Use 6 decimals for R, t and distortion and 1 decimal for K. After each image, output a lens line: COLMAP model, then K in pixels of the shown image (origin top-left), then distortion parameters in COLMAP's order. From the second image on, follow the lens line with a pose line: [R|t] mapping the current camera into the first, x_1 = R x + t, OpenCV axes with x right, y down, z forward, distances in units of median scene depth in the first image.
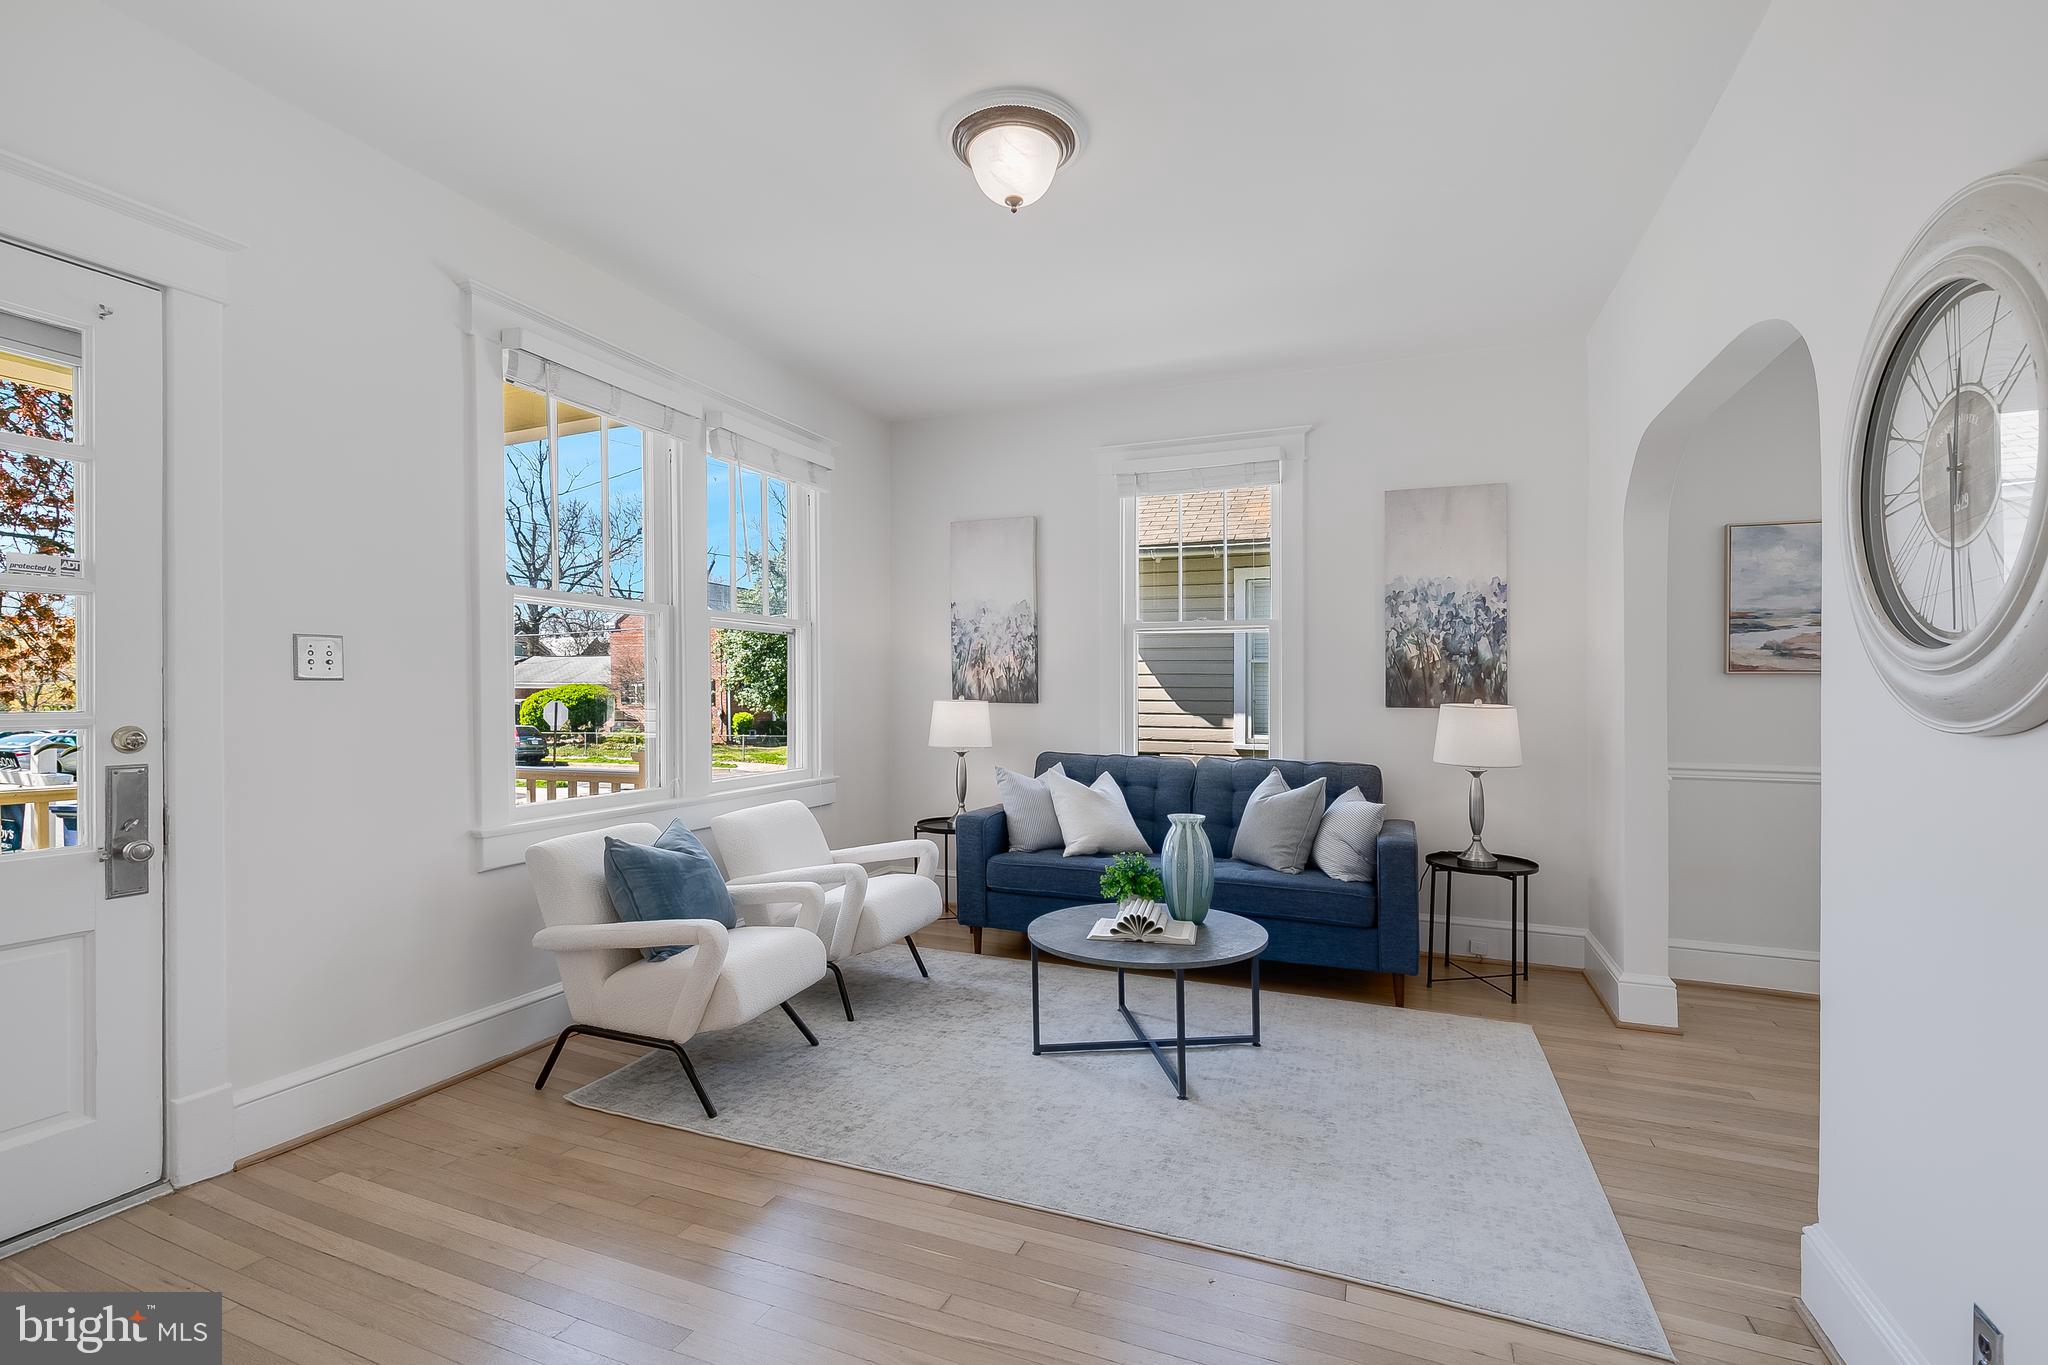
lens RADIAL K [[932.1, 0, 996.0], [0, 932.1, 687.1], [0, 0, 1]] dist [-0.002984, -0.000779]
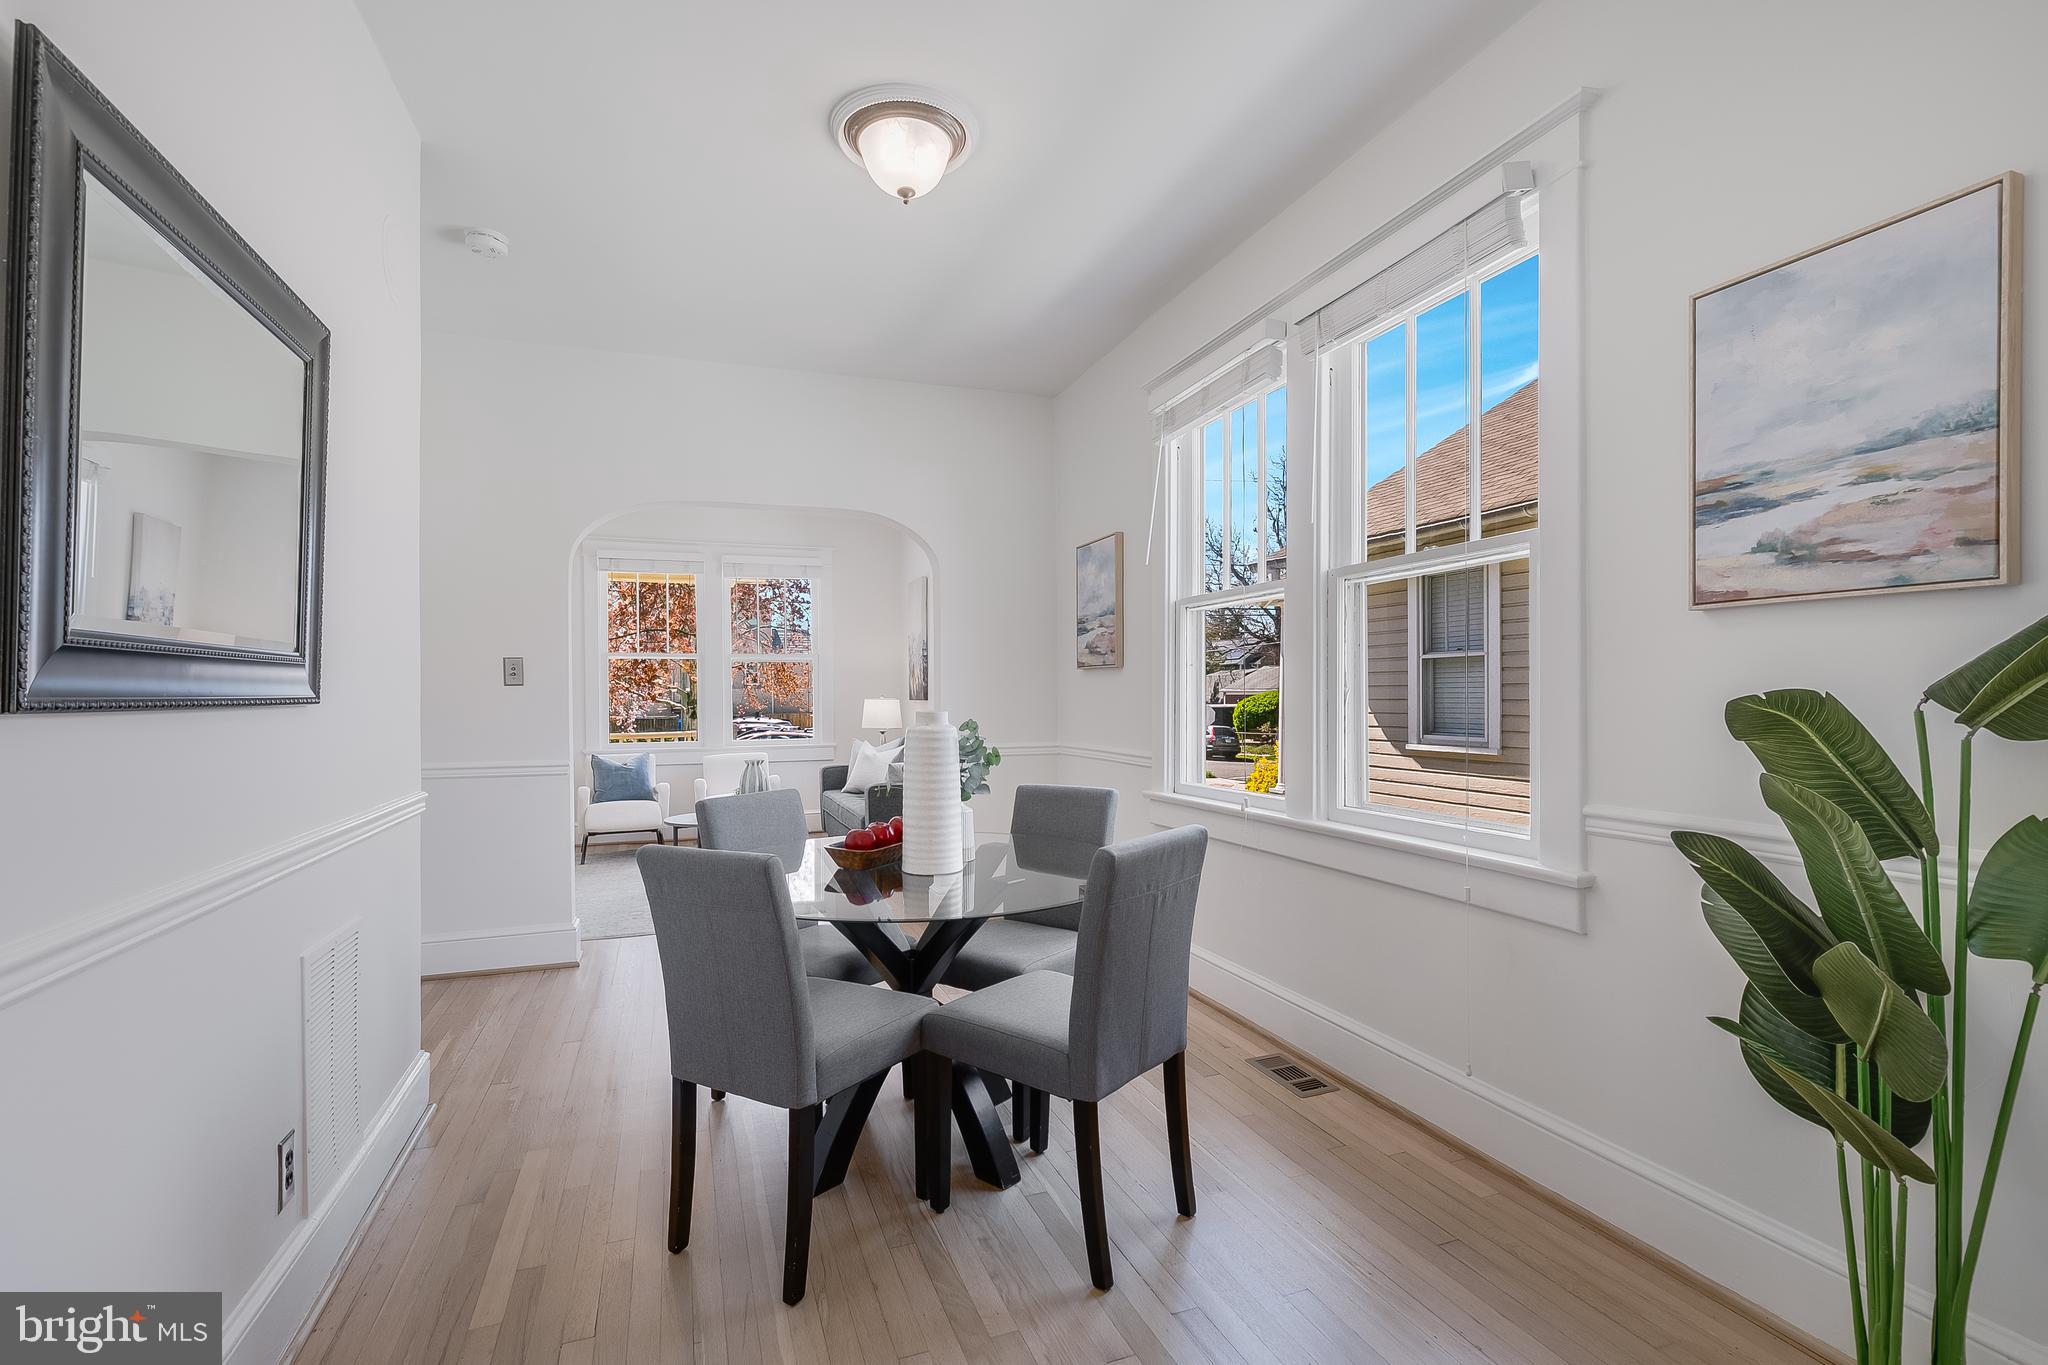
lens RADIAL K [[918.0, 0, 1016.1], [0, 918.0, 689.1], [0, 0, 1]] dist [0.006975, -0.001313]
pose [[0.694541, -0.006001, -0.719428, 0.895135], [0.002693, 0.999980, -0.005741, 0.027256], [0.719448, 0.002050, 0.694543, 0.427514]]
